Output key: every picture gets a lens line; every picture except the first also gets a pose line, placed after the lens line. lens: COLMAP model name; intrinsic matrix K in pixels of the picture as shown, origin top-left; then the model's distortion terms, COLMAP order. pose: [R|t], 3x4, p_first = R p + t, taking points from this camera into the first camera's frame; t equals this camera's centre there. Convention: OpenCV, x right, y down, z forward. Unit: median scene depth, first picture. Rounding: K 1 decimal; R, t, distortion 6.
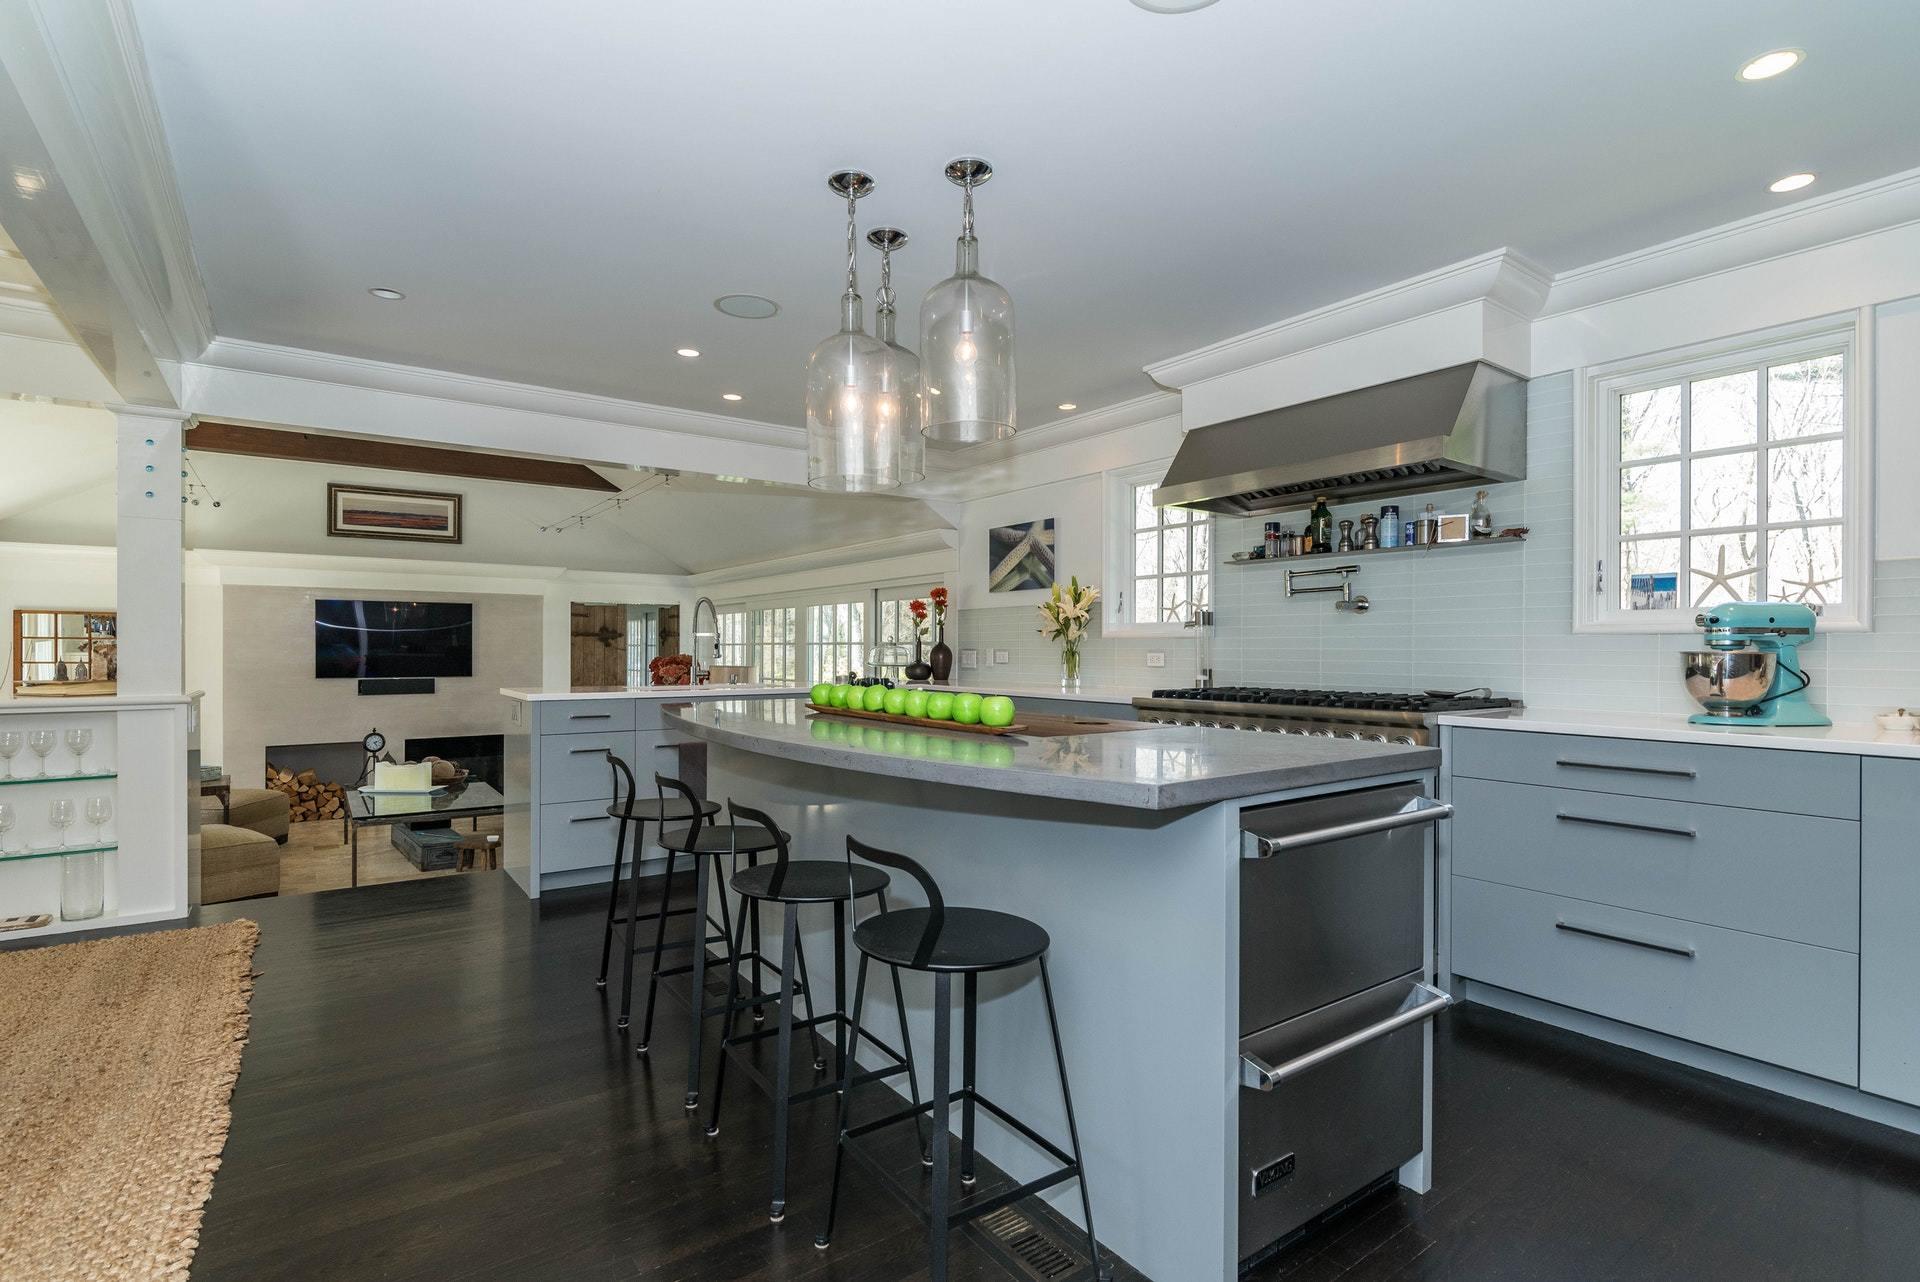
lens RADIAL K [[913.7, 0, 955.4], [0, 913.7, 650.3], [0, 0, 1]] dist [-0.002098, -0.001004]
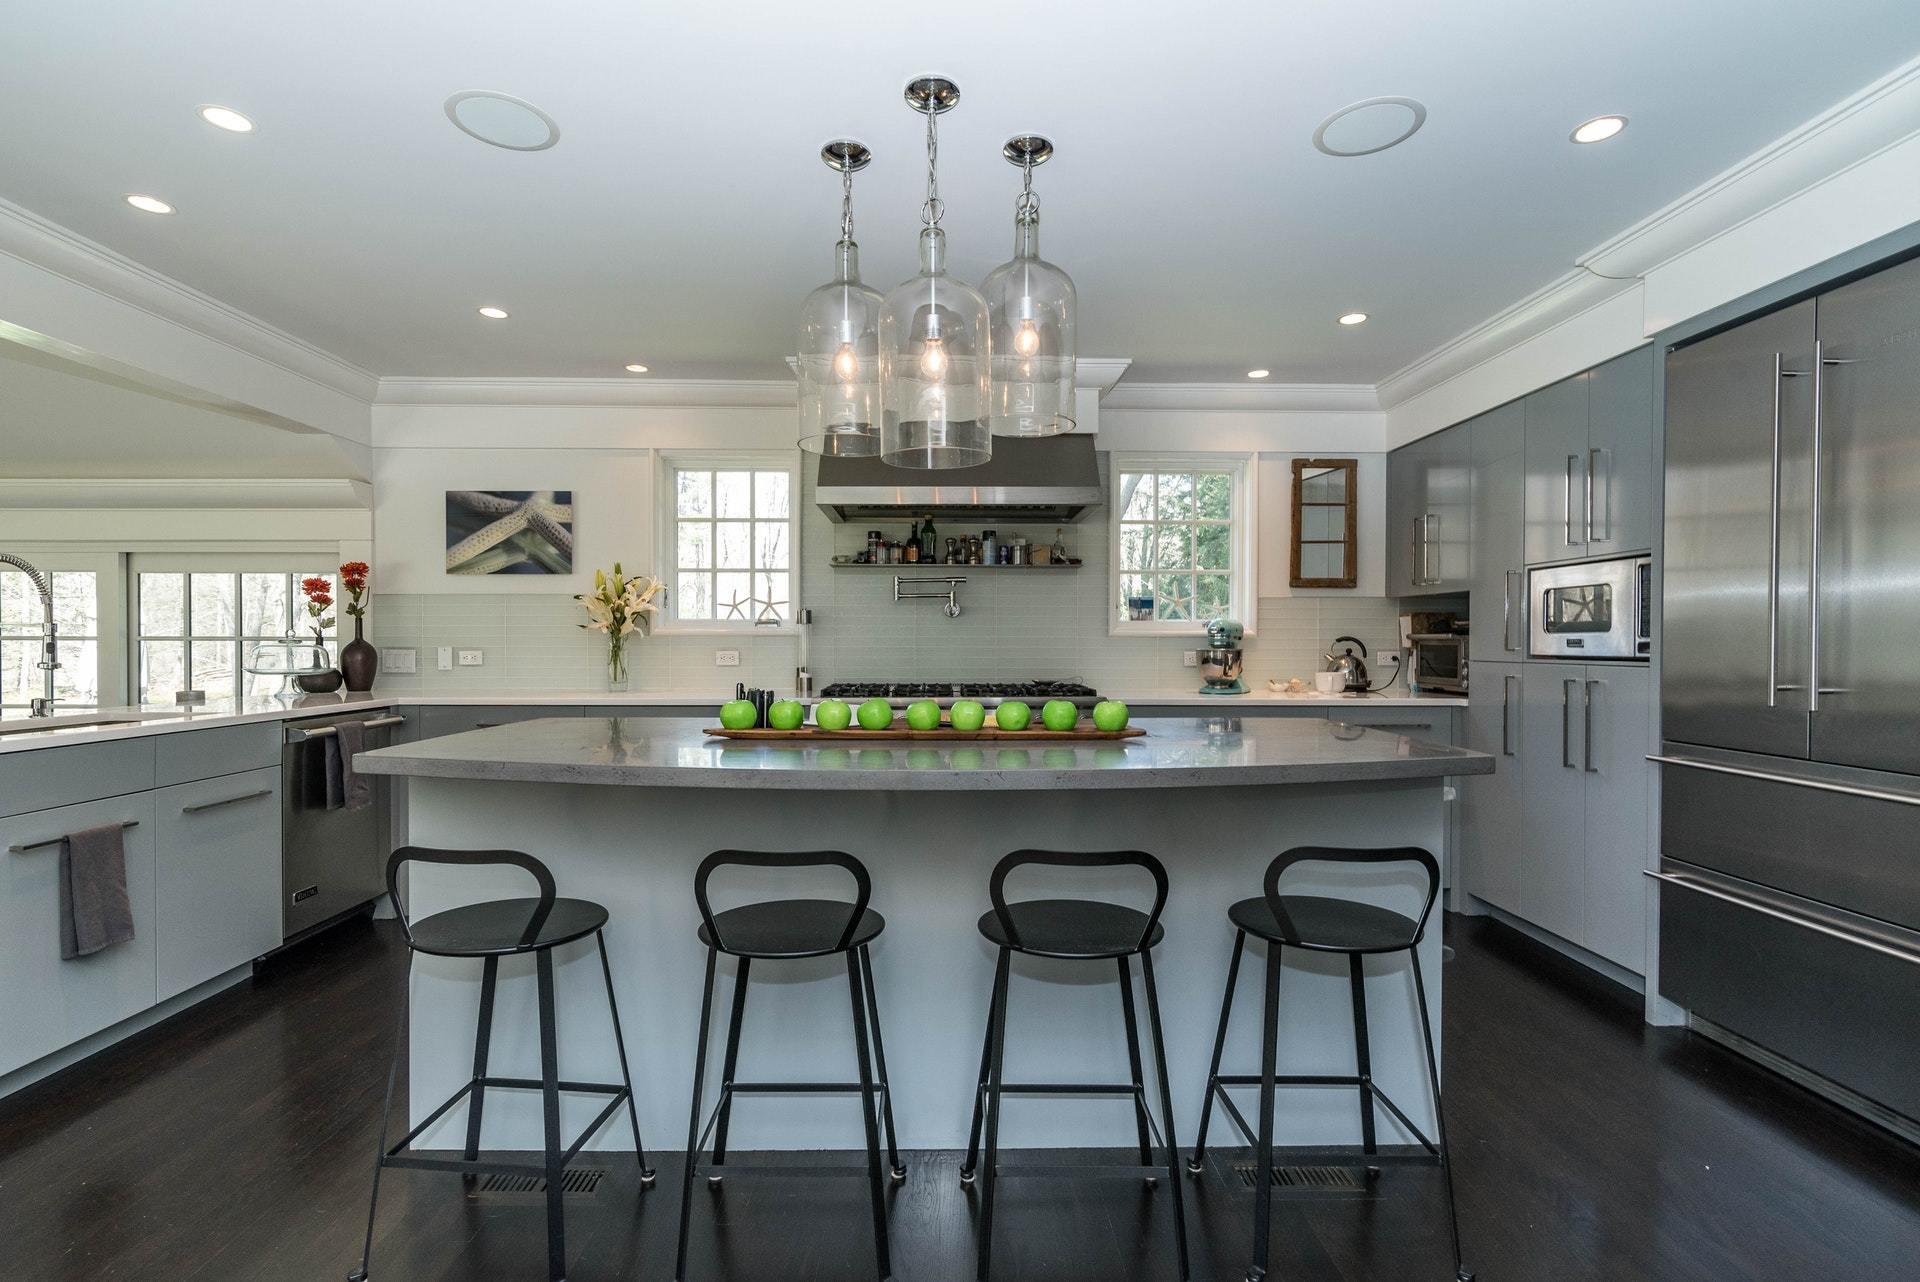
lens RADIAL K [[895.5, 0, 944.9], [0, 895.5, 649.0], [0, 0, 1]] dist [-0.001373, -0.000214]
pose [[0.565890, -0.008270, 0.824440, -0.428769], [0.001412, 0.999958, 0.009061, -0.008079], [-0.824480, -0.003963, 0.565878, 0.289532]]
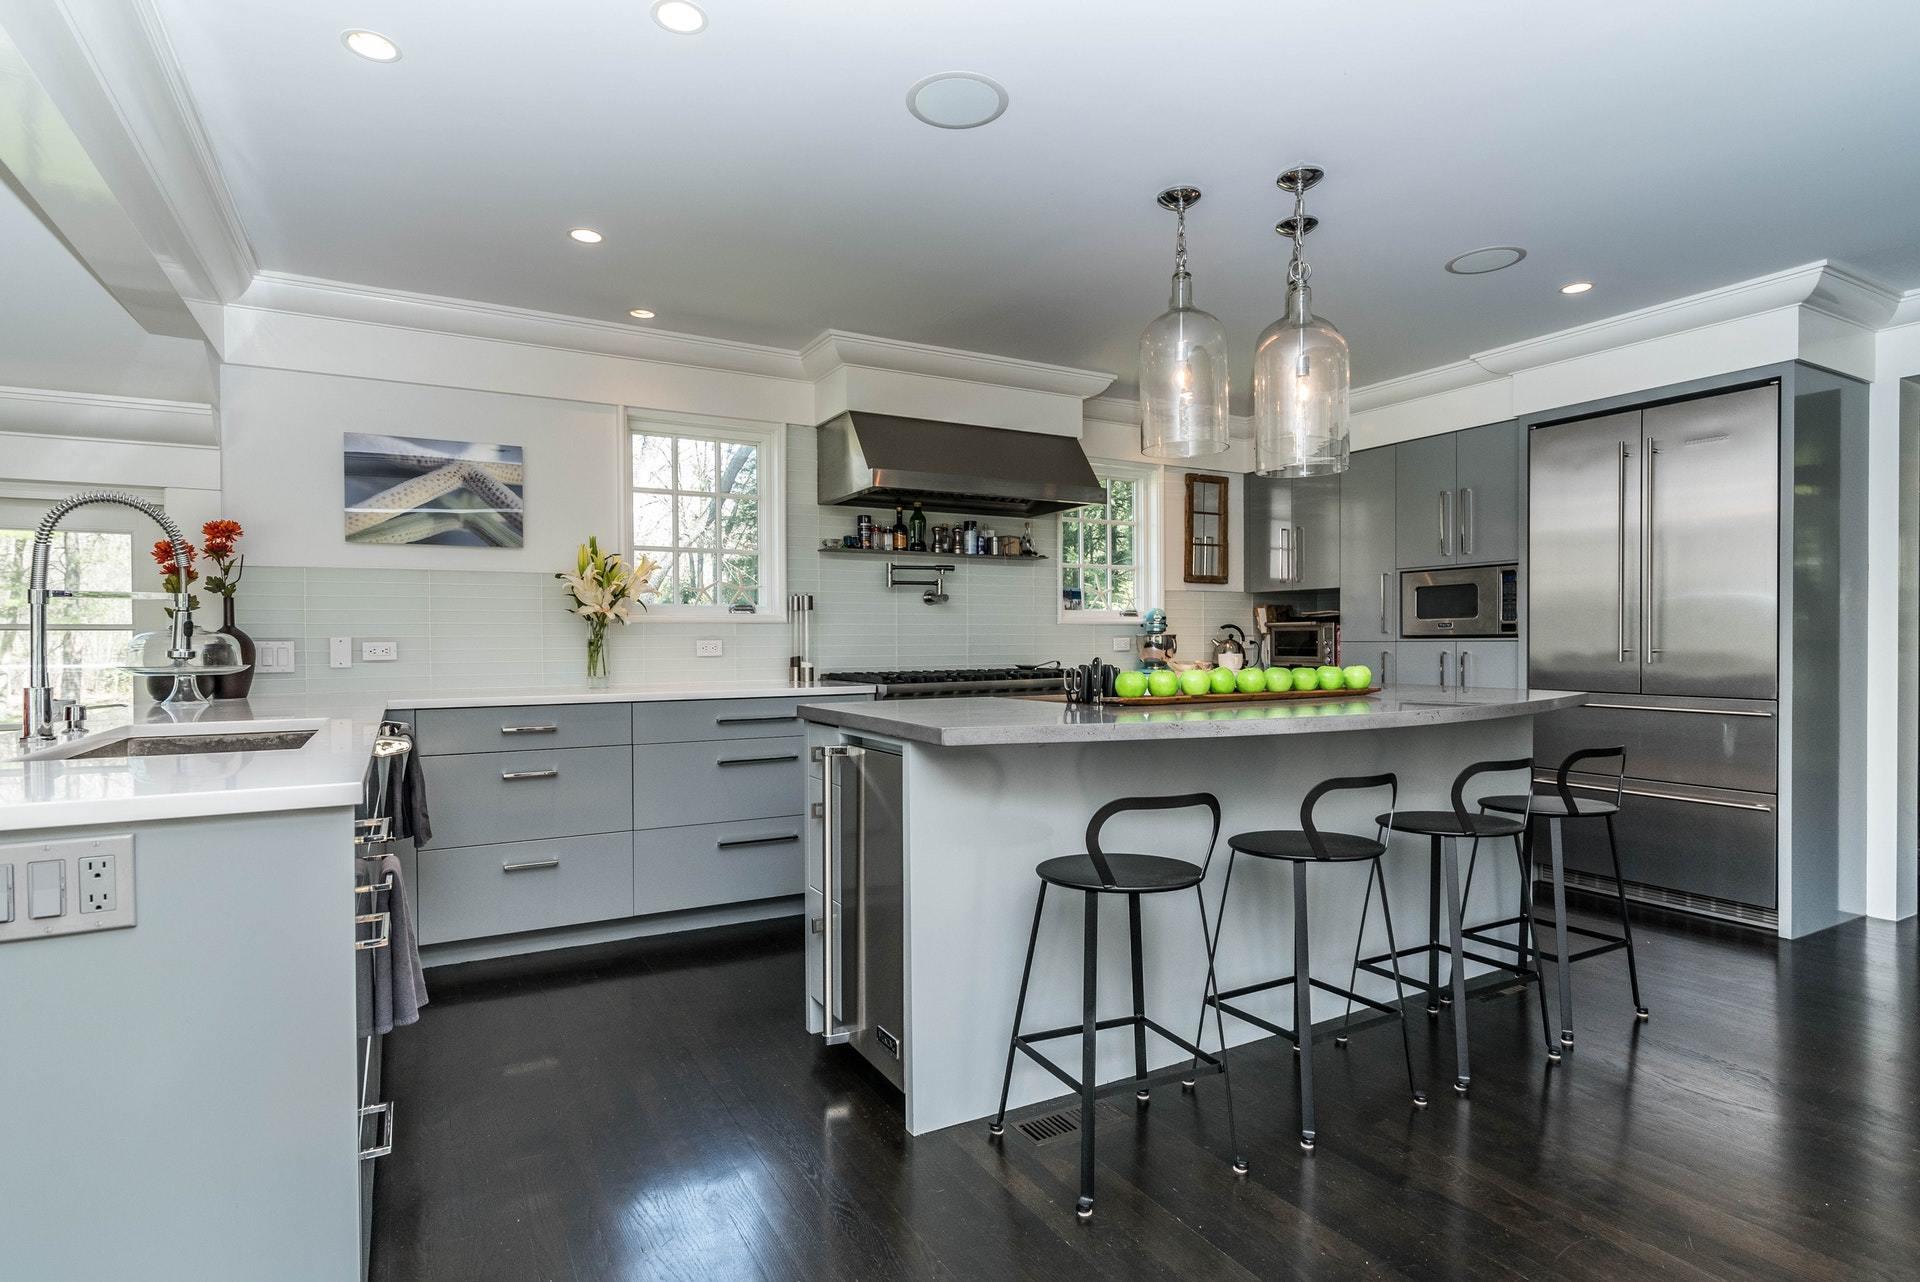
lens RADIAL K [[960.3, 0, 993.8], [0, 960.3, 647.7], [0, 0, 1]] dist [-0.001392, -0.002523]
pose [[0.099240, -0.012577, 0.994984, -0.662279], [0.008359, 0.999895, 0.011805, 0.001227], [-0.995028, 0.007145, 0.099334, 0.655659]]
